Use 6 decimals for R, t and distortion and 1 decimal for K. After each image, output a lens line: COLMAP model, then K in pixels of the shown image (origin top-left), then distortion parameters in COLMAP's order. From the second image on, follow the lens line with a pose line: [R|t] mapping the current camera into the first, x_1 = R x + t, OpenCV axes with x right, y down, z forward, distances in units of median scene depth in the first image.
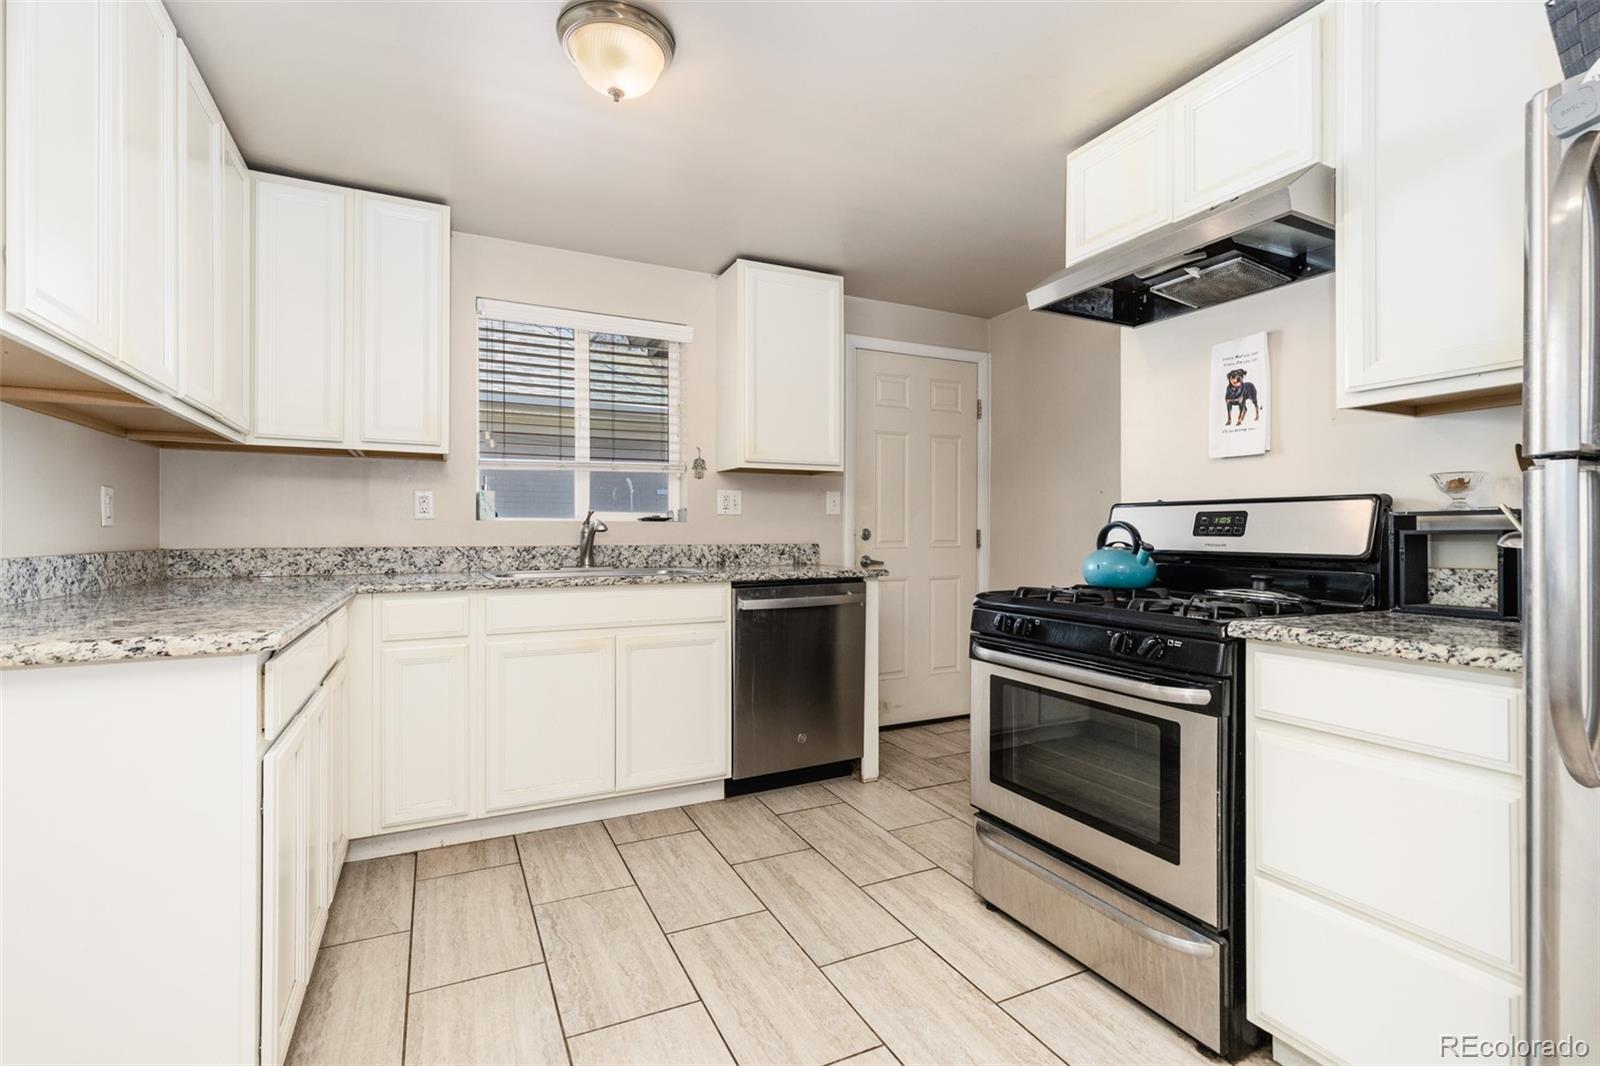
lens RADIAL K [[723.9, 0, 779.7], [0, 723.9, 530.8], [0, 0, 1]] dist [0.010405, -0.000083]
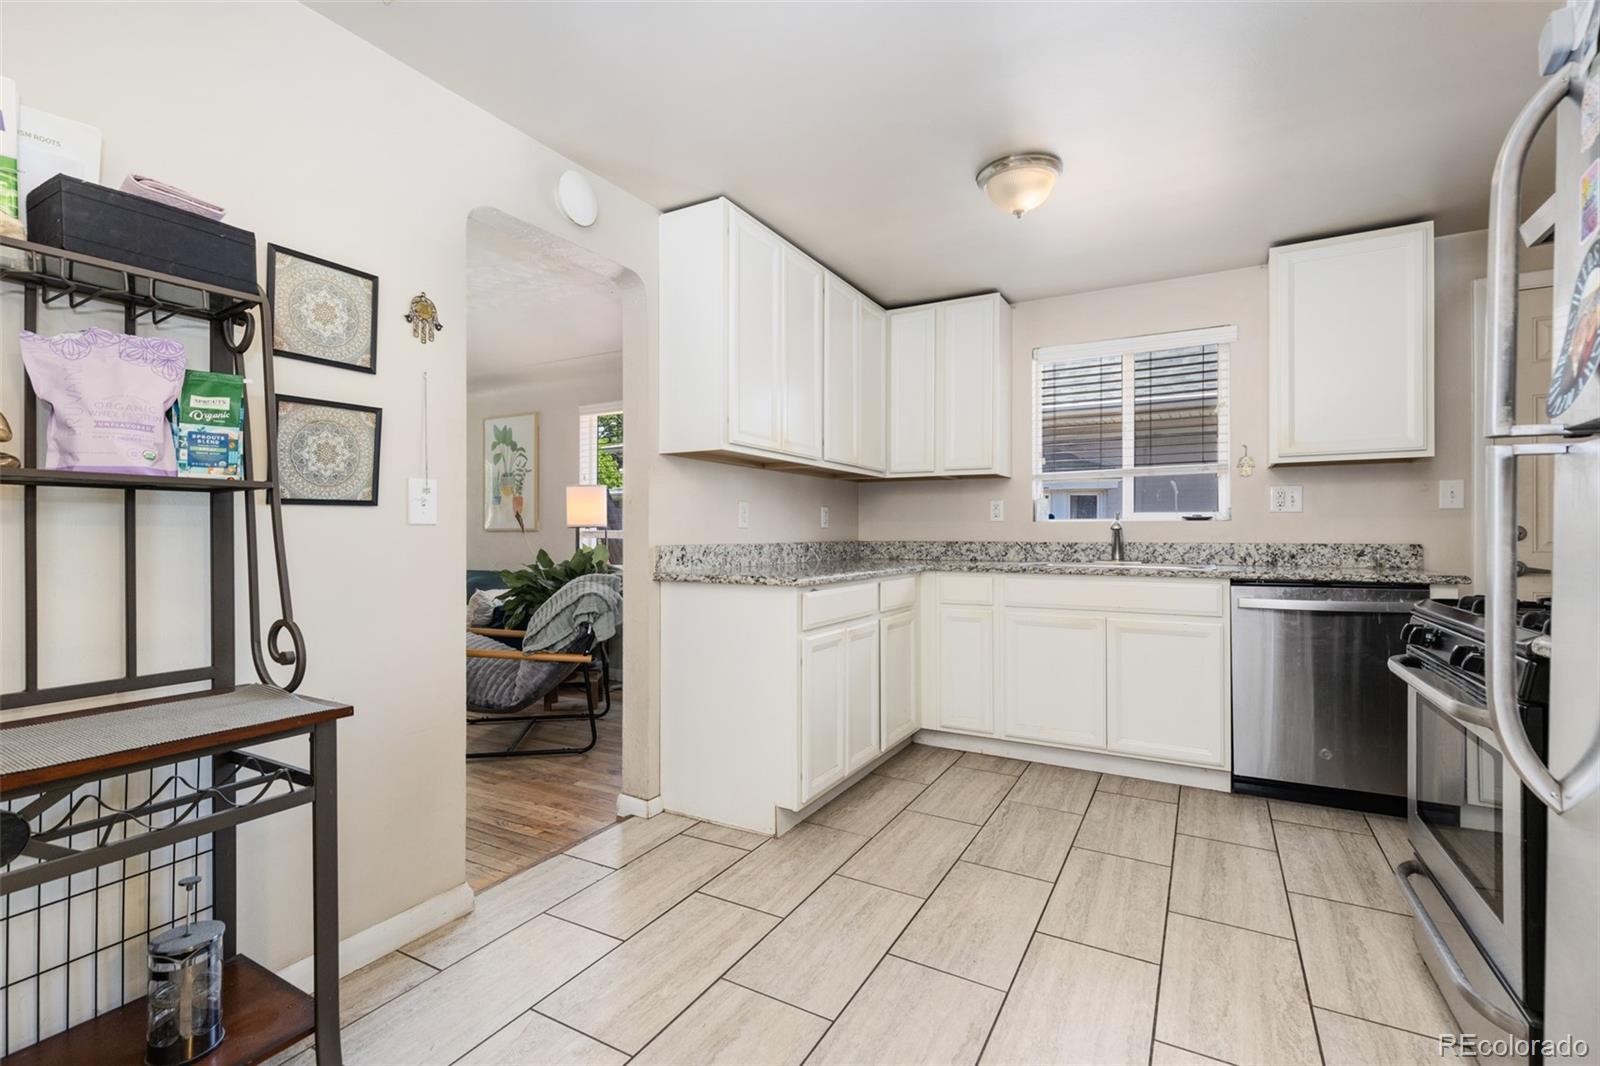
lens RADIAL K [[733.7, 0, 799.8], [0, 733.7, 532.3], [0, 0, 1]] dist [0.014217, 0.000131]
pose [[0.568946, 0.000206, -0.822375, 0.447411], [0.002547, 0.999995, 0.002013, 0.000706], [0.822371, -0.003240, 0.568942, -0.089749]]
